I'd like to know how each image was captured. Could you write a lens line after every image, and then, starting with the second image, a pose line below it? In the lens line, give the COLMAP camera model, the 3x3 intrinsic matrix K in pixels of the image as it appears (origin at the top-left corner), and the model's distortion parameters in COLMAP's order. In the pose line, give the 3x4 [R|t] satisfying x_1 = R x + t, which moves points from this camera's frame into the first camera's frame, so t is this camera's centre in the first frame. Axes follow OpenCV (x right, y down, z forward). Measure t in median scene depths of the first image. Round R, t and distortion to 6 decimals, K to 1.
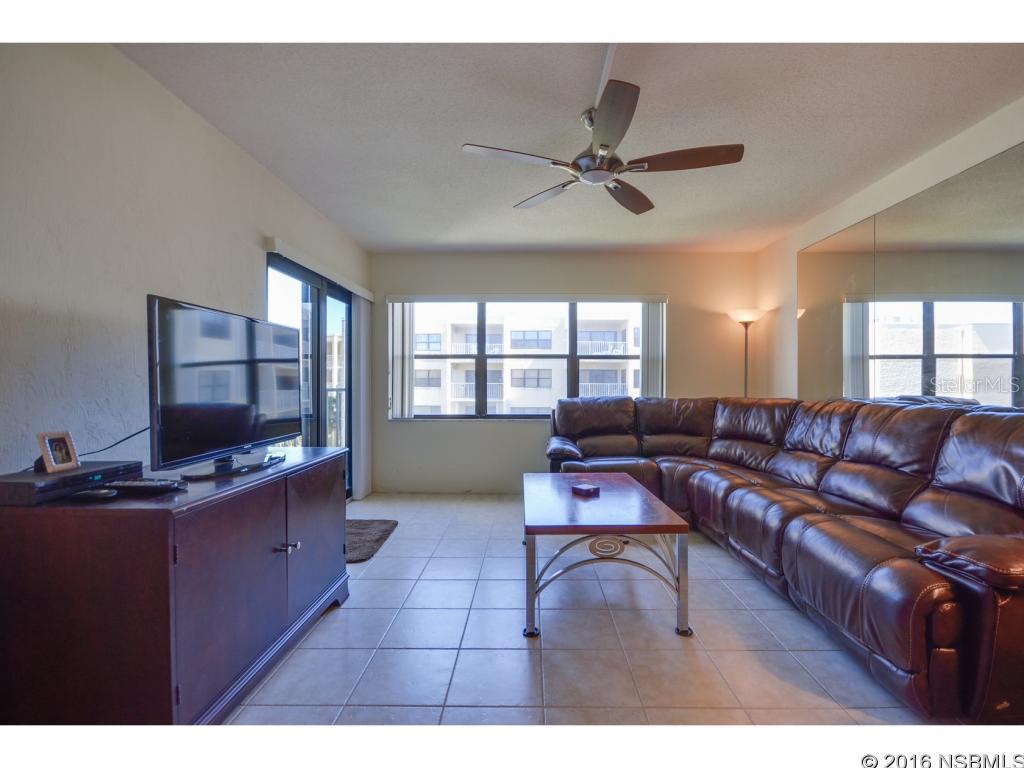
lens RADIAL K [[454.2, 0, 517.5], [0, 454.2, 374.8], [0, 0, 1]] dist [0.010298, -0.007541]
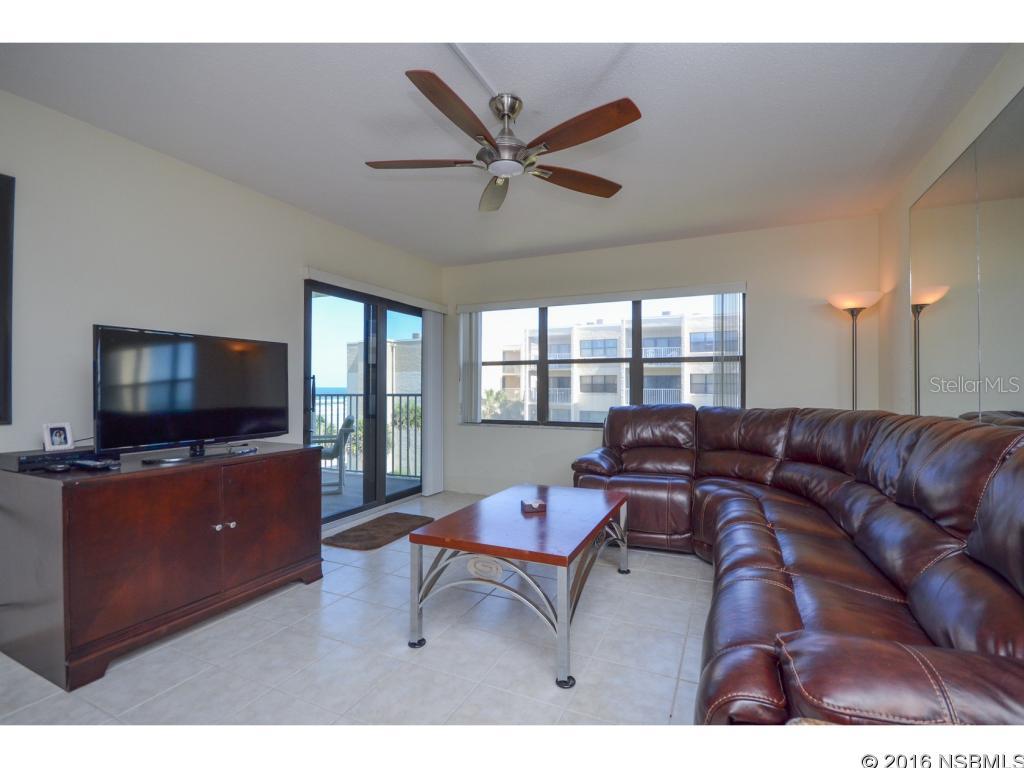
lens RADIAL K [[454.2, 0, 535.1], [0, 454.2, 381.5], [0, 0, 1]] dist [0.010298, -0.007541]
pose [[0.917985, -0.005215, -0.396581, 0.296379], [0.006289, 0.999979, 0.001408, 0.000211], [0.396565, -0.003787, 0.917999, 0.086391]]
